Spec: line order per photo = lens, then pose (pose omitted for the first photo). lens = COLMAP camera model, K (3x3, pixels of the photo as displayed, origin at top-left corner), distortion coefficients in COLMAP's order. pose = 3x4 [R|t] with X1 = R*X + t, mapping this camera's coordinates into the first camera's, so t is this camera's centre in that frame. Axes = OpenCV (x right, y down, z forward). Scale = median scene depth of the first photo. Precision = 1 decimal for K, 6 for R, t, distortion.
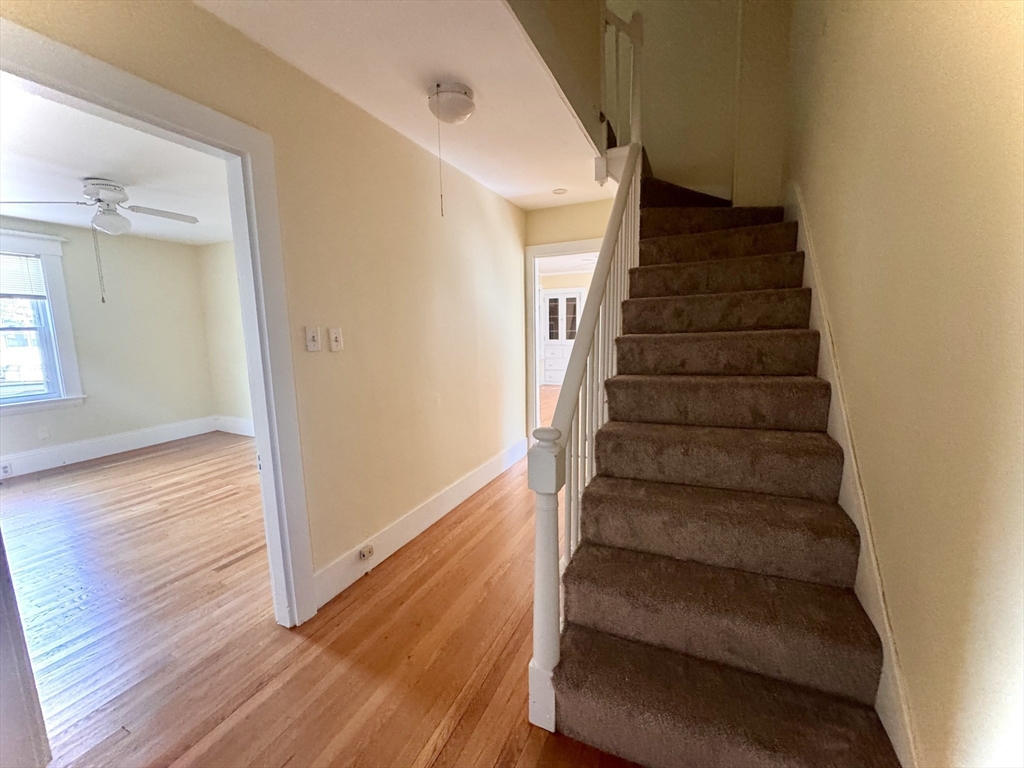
lens RADIAL K [[411.2, 0, 512.0], [0, 411.2, 384.0], [0, 0, 1]] dist [-0.003652, -0.000067]
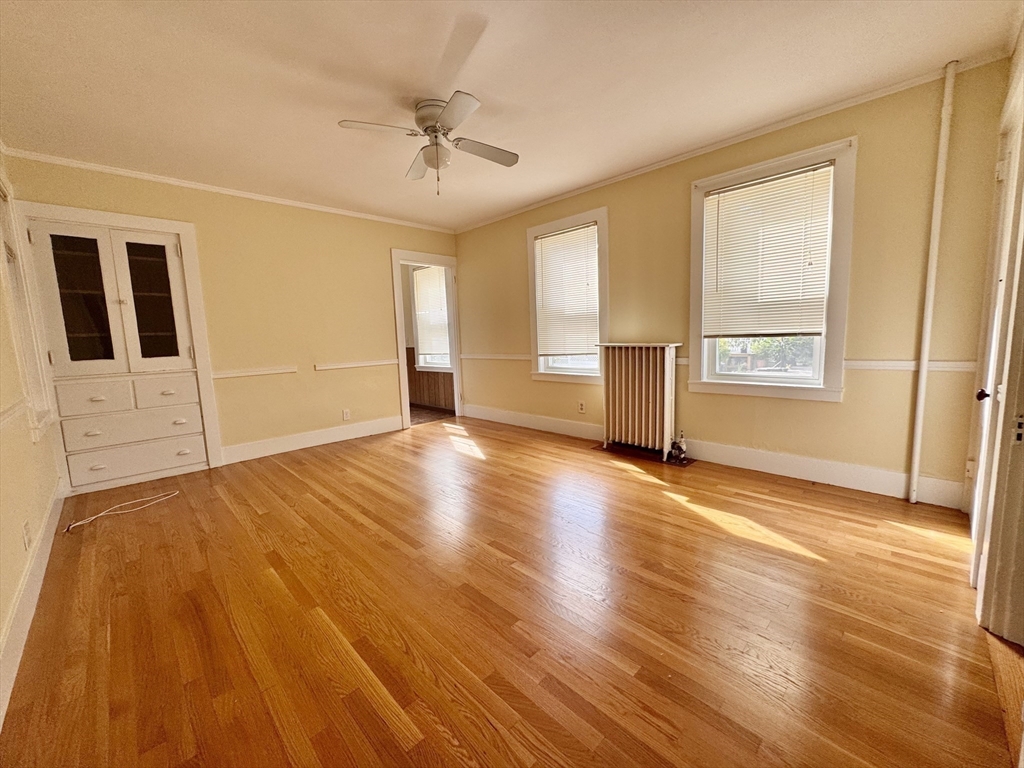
lens RADIAL K [[411.2, 0, 512.0], [0, 411.2, 384.0], [0, 0, 1]] dist [-0.003652, -0.000067]
pose [[0.355096, -0.106963, 0.928690, -0.208067], [0.155919, 0.986294, 0.053980, -0.117472], [-0.921735, 0.125633, 0.366906, 1.250156]]
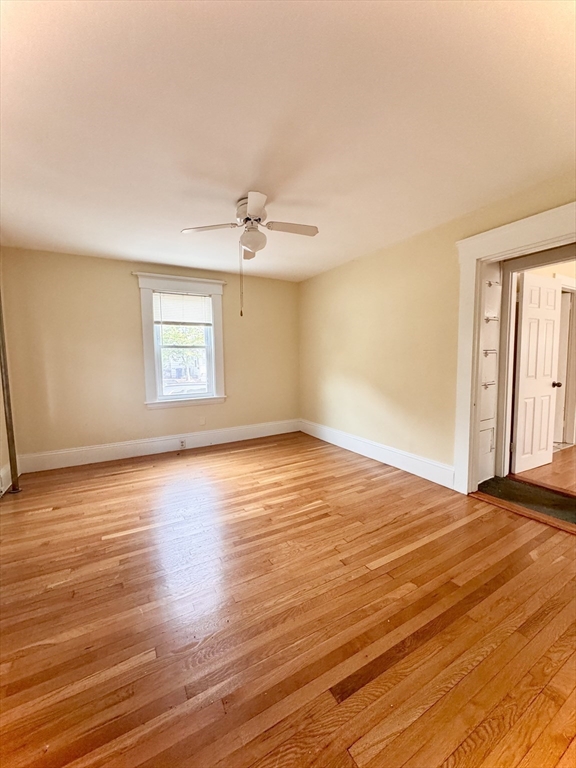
lens RADIAL K [[306.6, 0, 288.0], [0, 306.6, 384.0], [0, 0, 1]] dist [-0.001589, -0.000111]
pose [[0.811345, 0.054515, -0.582020, -0.309872], [-0.079646, 0.996666, -0.017675, -0.010887], [0.579116, 0.060696, 0.812982, 0.315049]]
